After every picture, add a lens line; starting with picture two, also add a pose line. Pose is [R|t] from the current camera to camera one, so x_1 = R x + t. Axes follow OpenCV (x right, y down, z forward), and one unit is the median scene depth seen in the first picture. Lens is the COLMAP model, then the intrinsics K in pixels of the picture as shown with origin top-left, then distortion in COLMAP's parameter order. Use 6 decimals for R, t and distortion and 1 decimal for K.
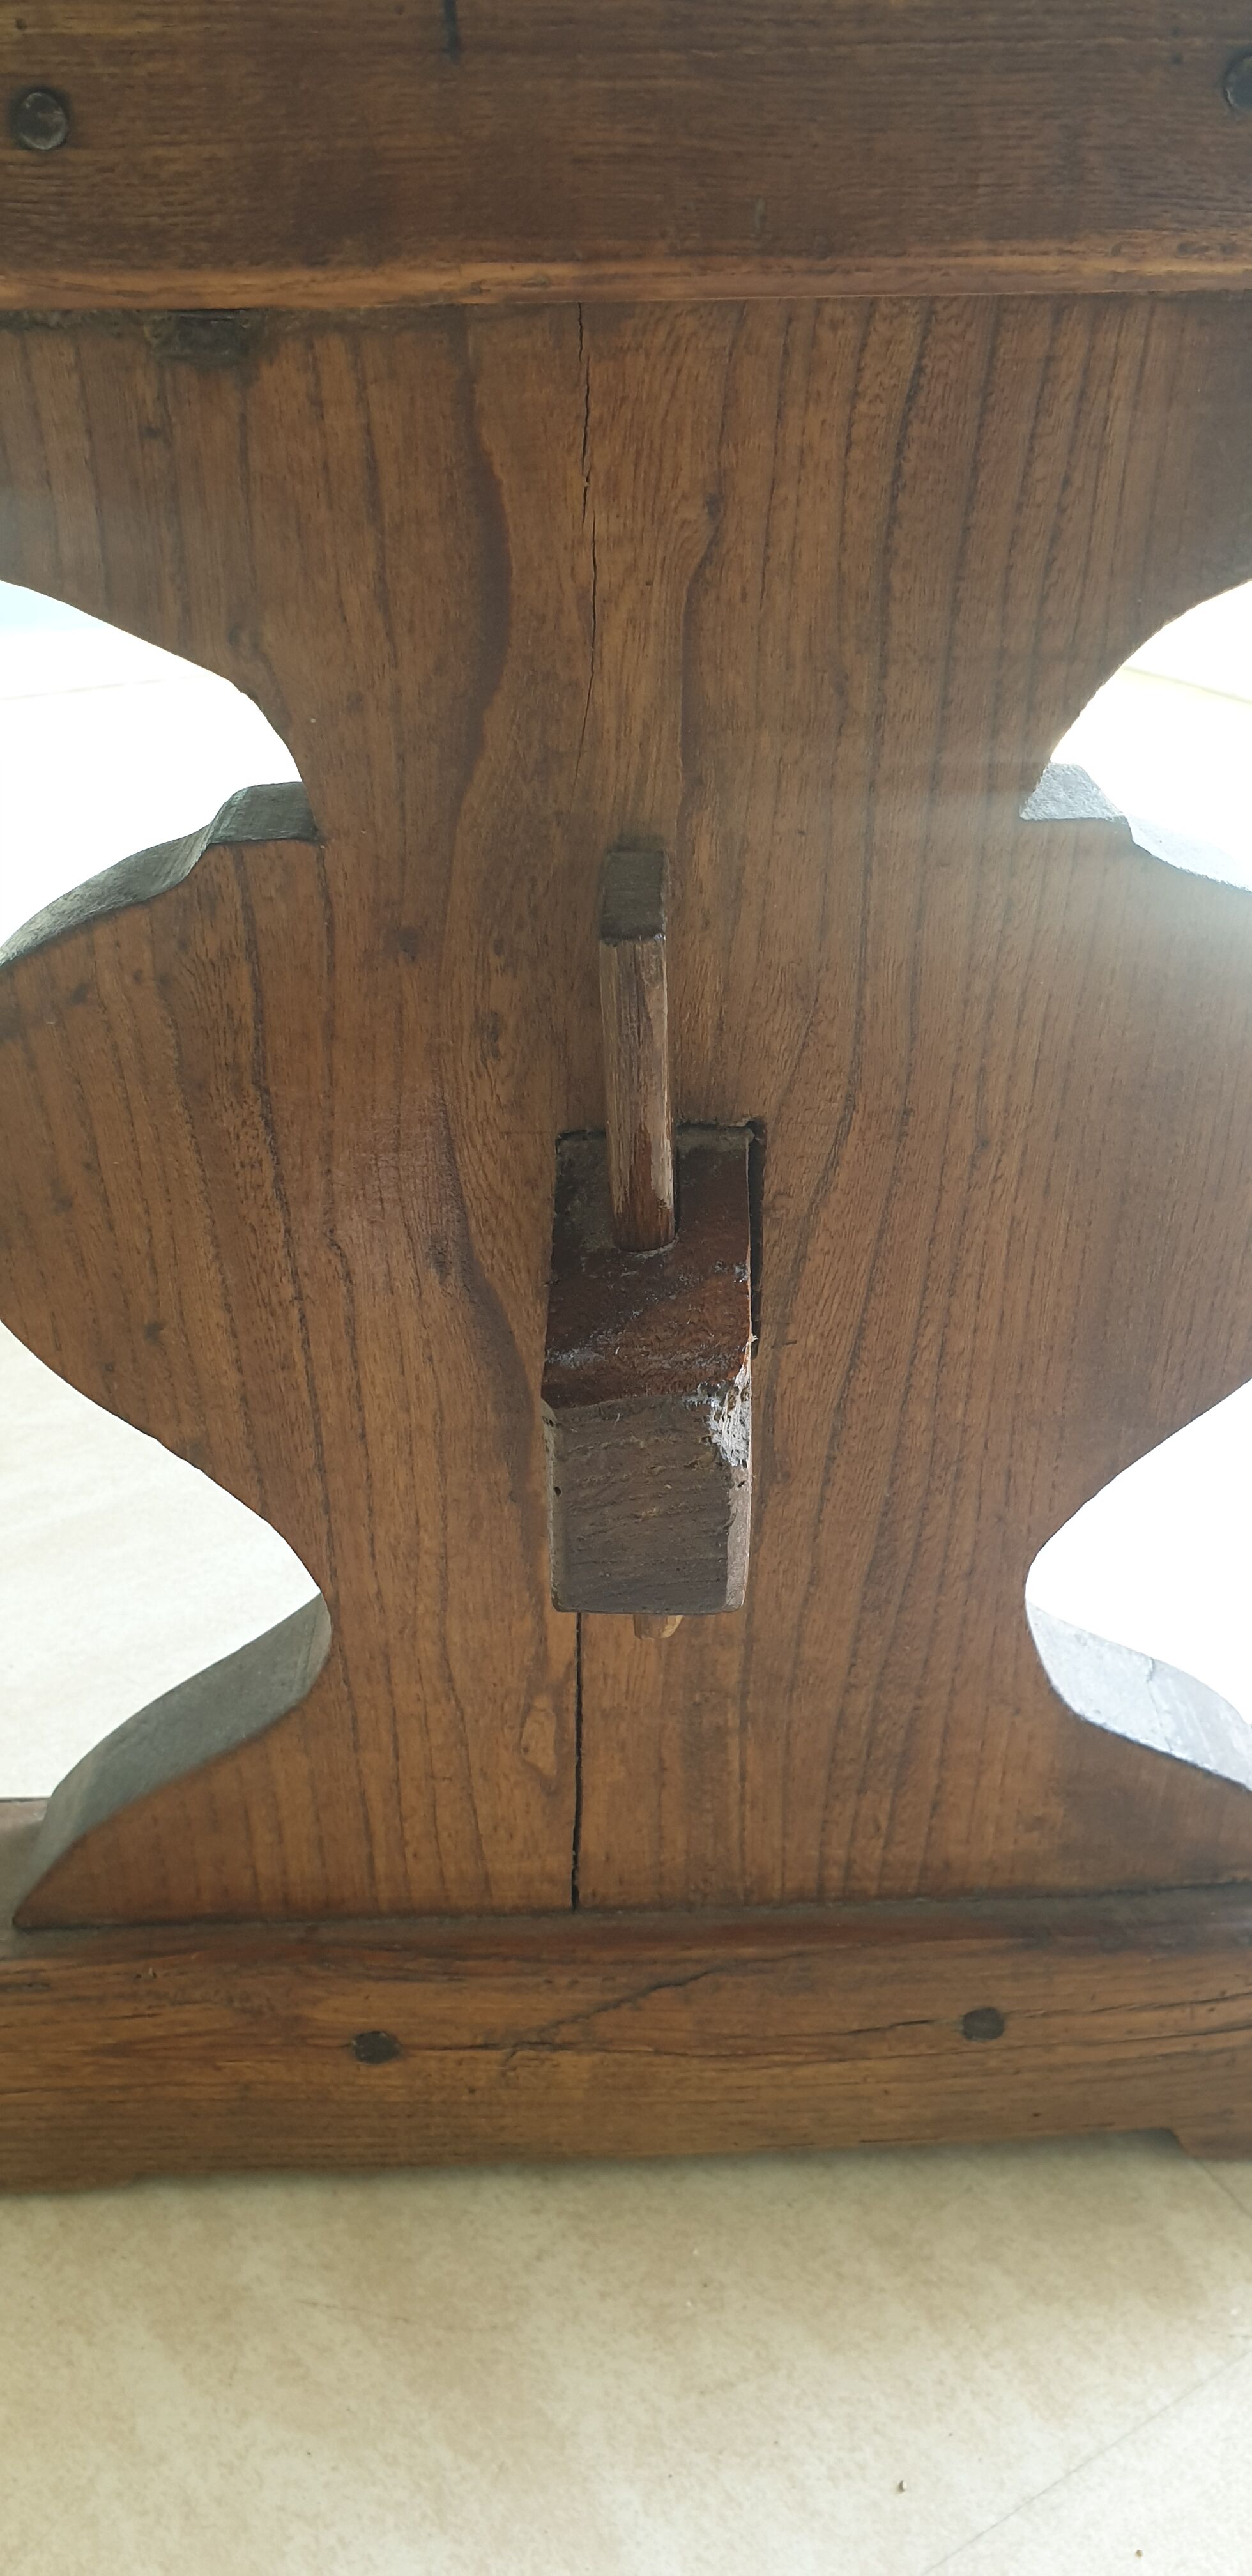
lens RADIAL K [[2135.1, 0, 630.5], [0, 2135.1, 1295.7], [0, 0, 1]] dist [0.007868, -0.100517]
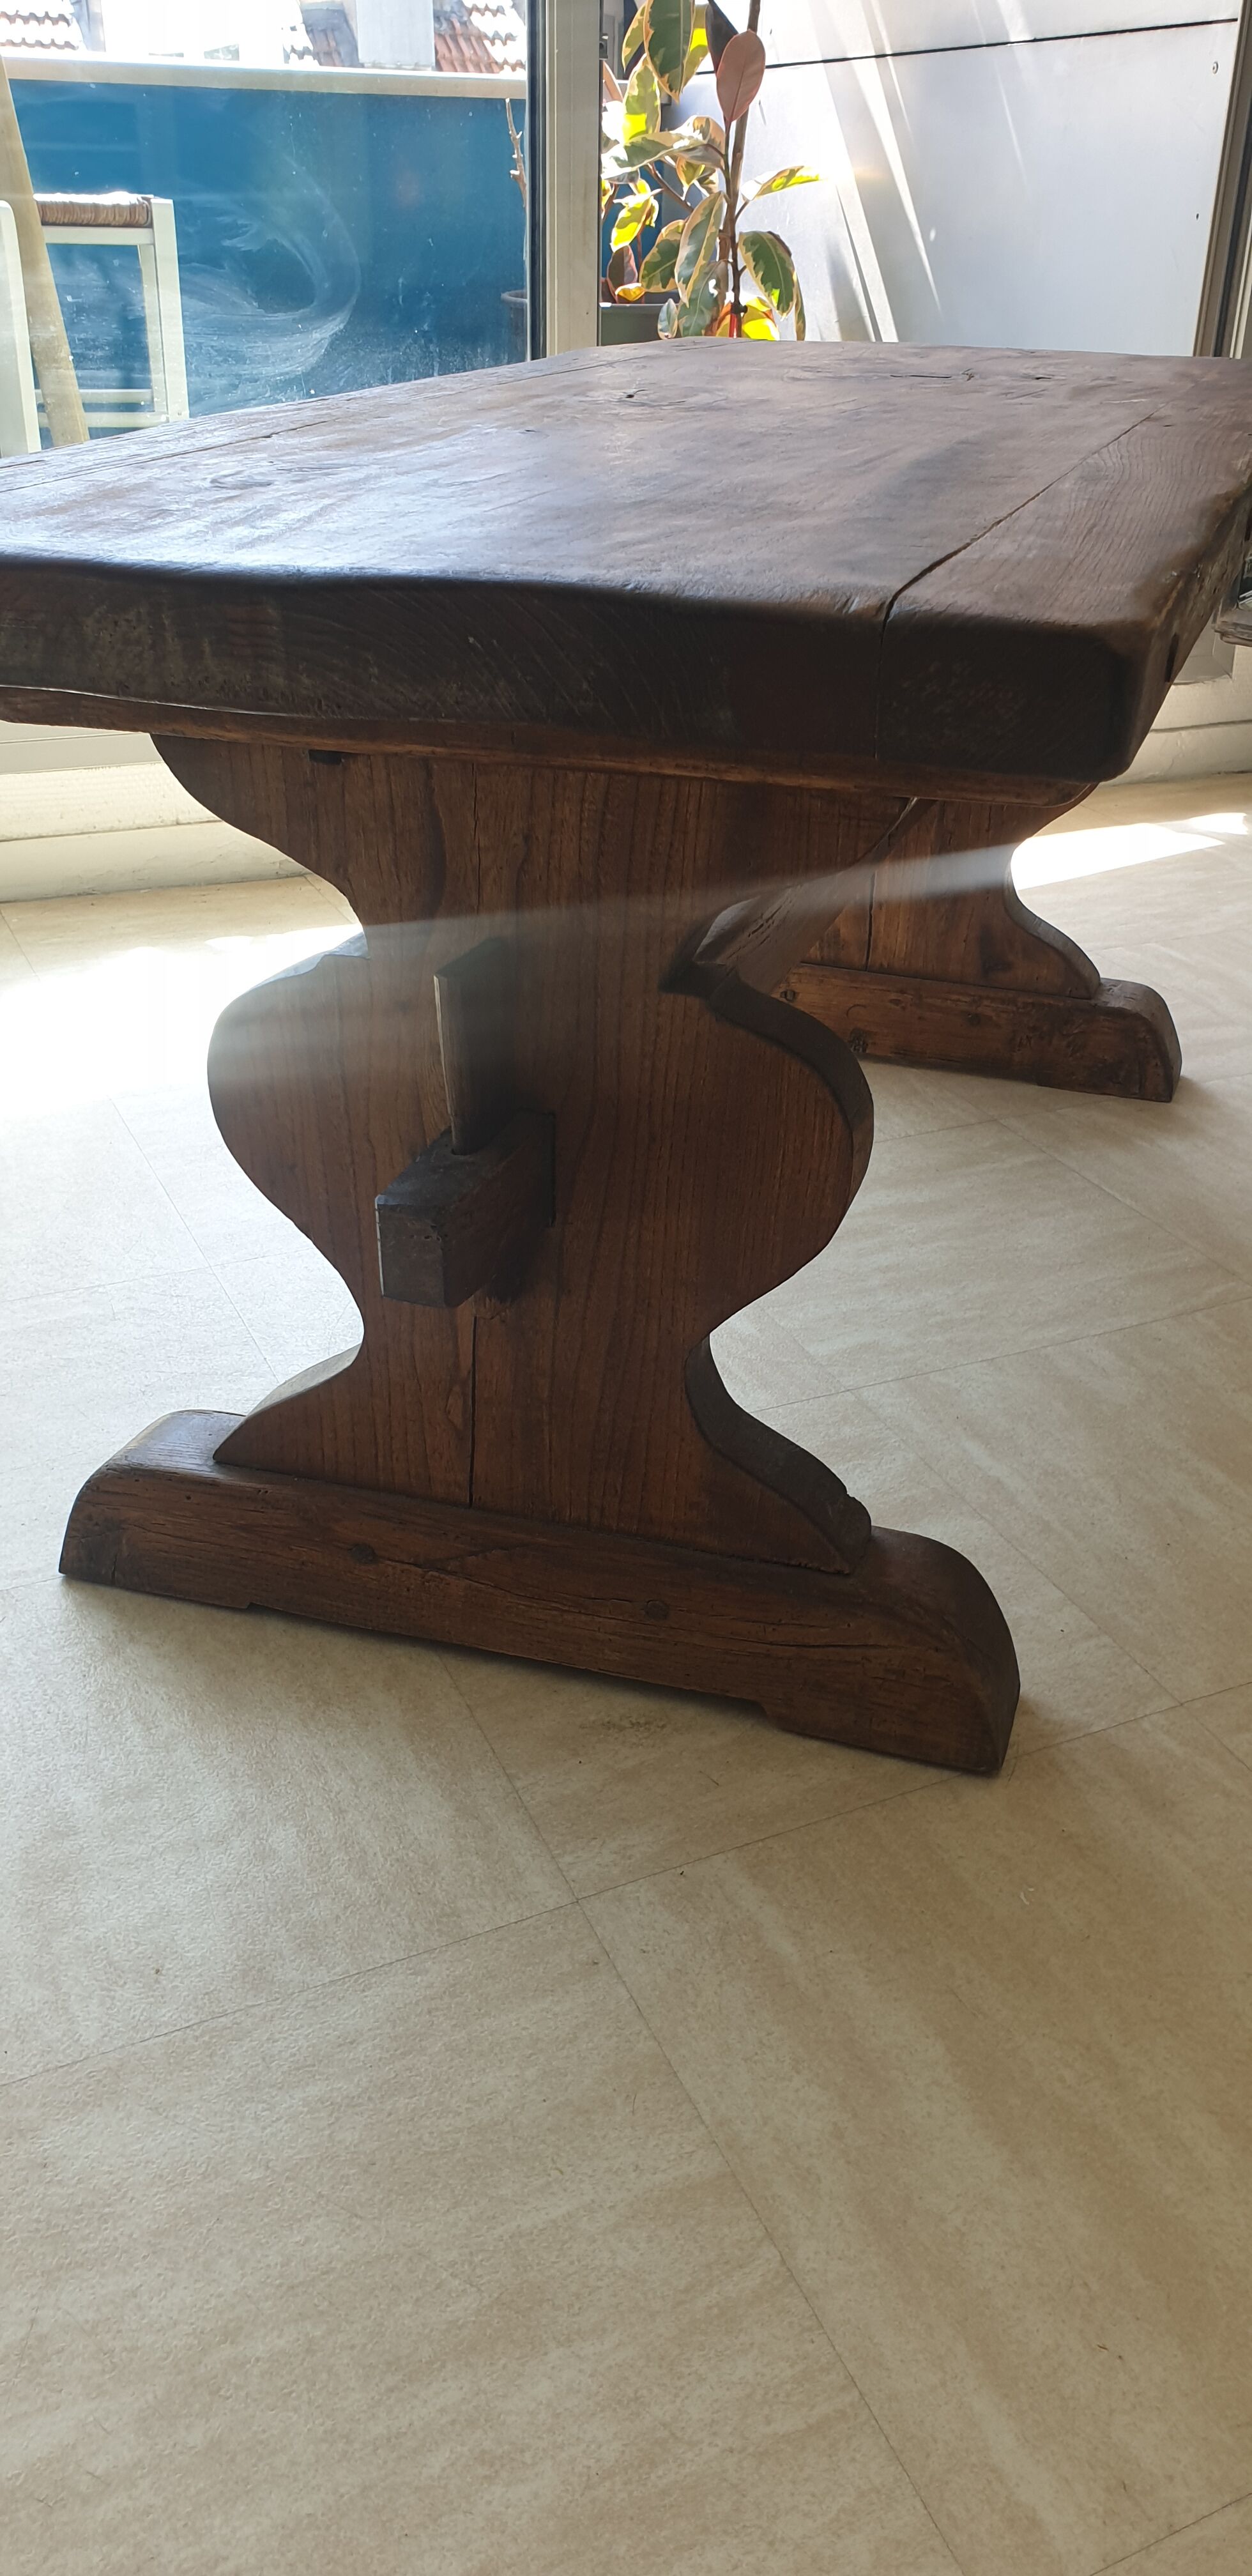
lens RADIAL K [[2135.1, 0, 622.5], [0, 2135.1, 1281.0], [0, 0, 1]] dist [0.007868, -0.100517]
pose [[0.938562, 0.170107, -0.300275, 0.770359], [-0.174865, 0.984529, 0.011168, 0.046376], [0.297529, 0.042026, 0.953787, -0.970051]]
